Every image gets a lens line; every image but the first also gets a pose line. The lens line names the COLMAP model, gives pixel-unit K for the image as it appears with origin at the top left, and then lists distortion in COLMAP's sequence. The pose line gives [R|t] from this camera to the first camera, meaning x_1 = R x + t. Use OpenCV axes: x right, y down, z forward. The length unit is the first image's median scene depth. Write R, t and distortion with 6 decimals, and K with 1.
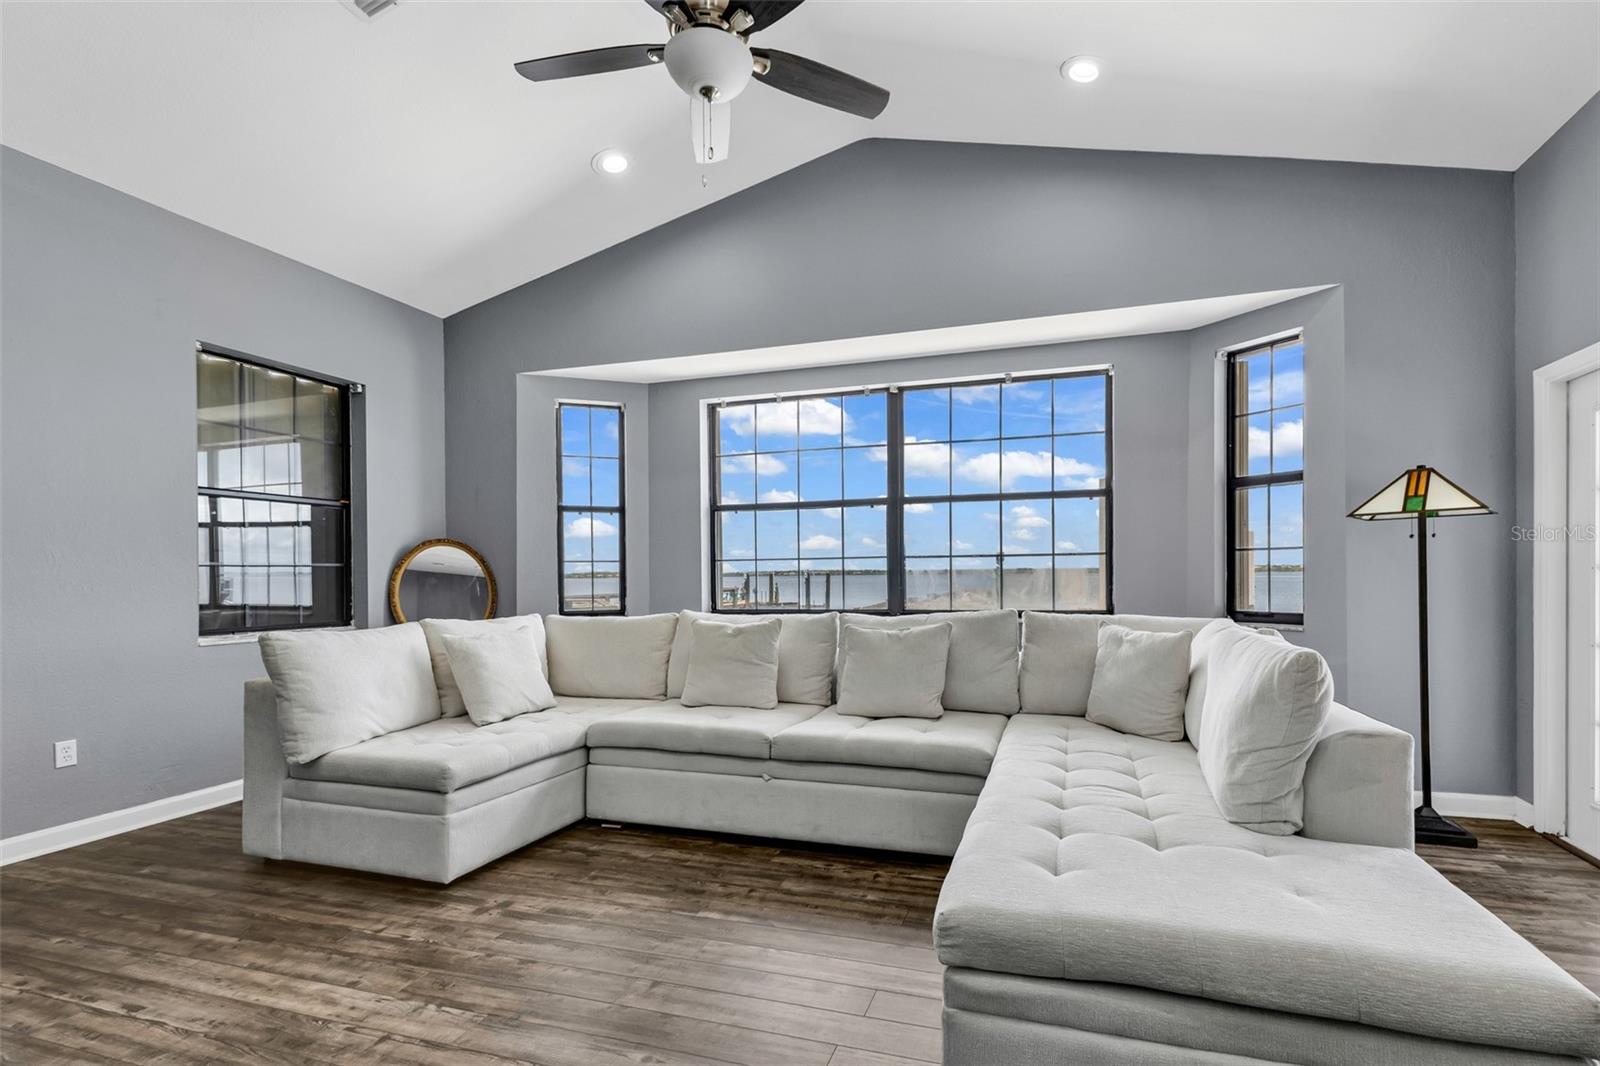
lens RADIAL K [[695.2, 0, 803.7], [0, 695.2, 583.2], [0, 0, 1]] dist [0.001623, 0.000243]
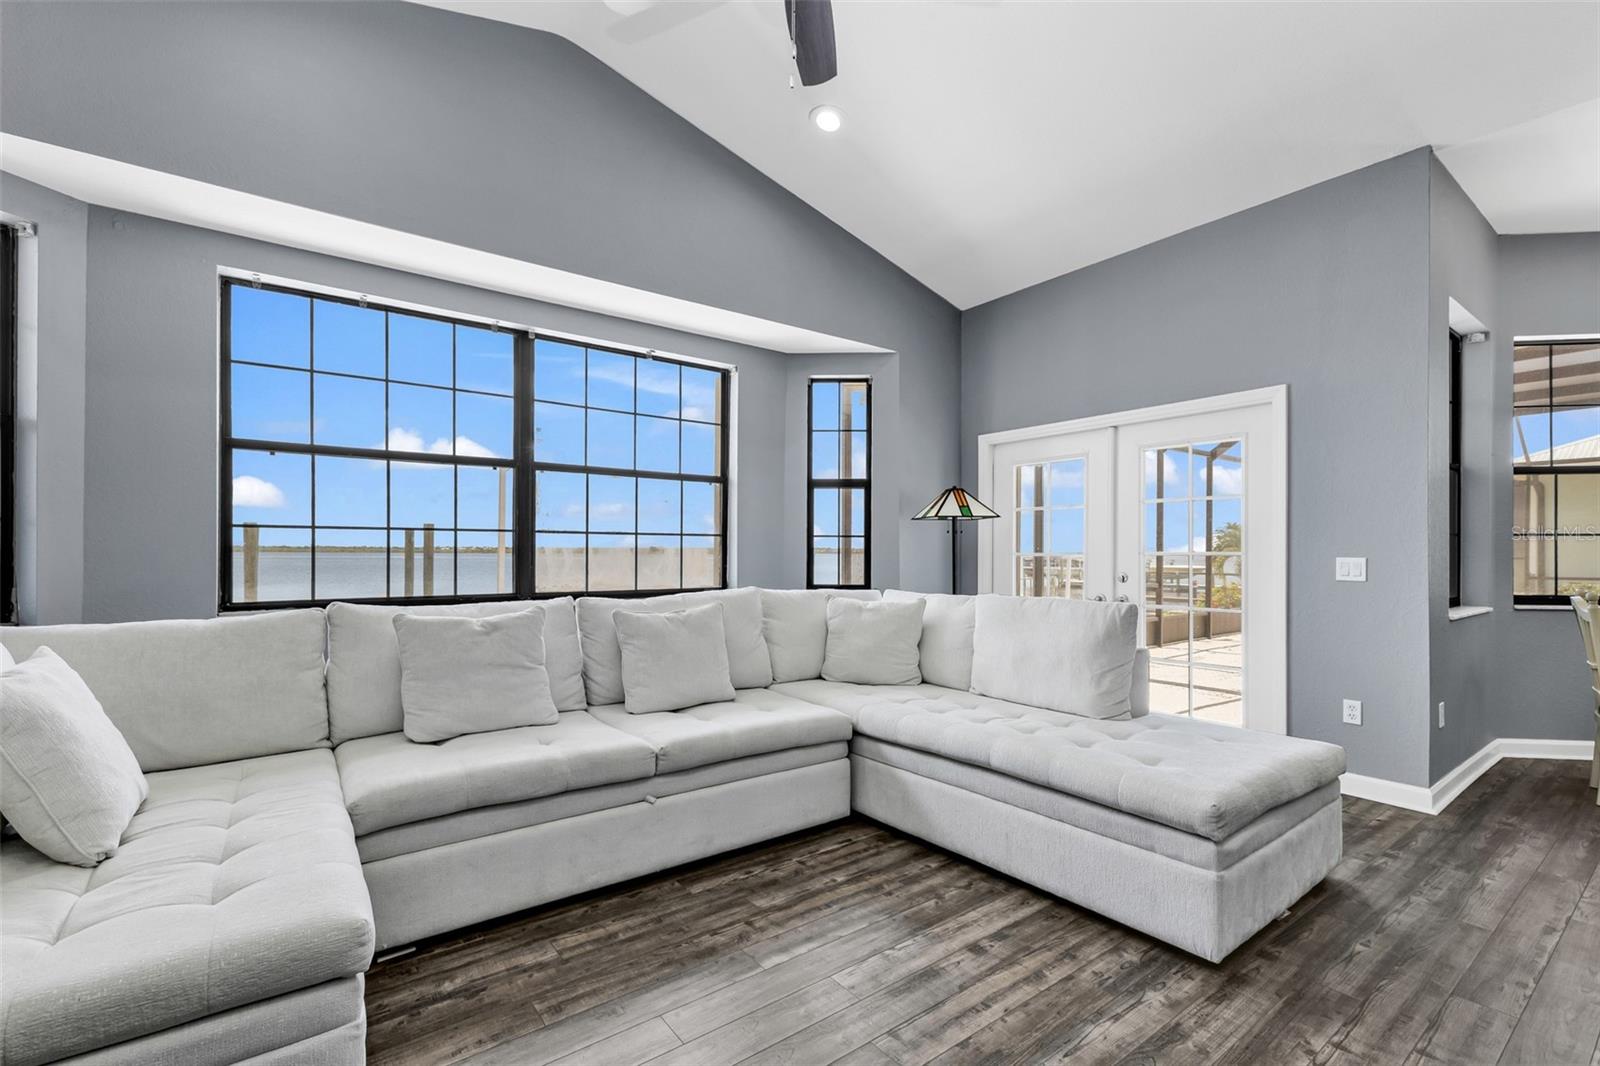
lens RADIAL K [[714.2, 0, 795.5], [0, 714.2, 561.0], [0, 0, 1]] dist [0.014323, 0.000175]
pose [[0.596758, 0.004390, 0.802410, -0.517021], [-0.001062, 0.999988, -0.004681, 0.003553], [-0.802421, 0.001941, 0.596755, 0.301157]]
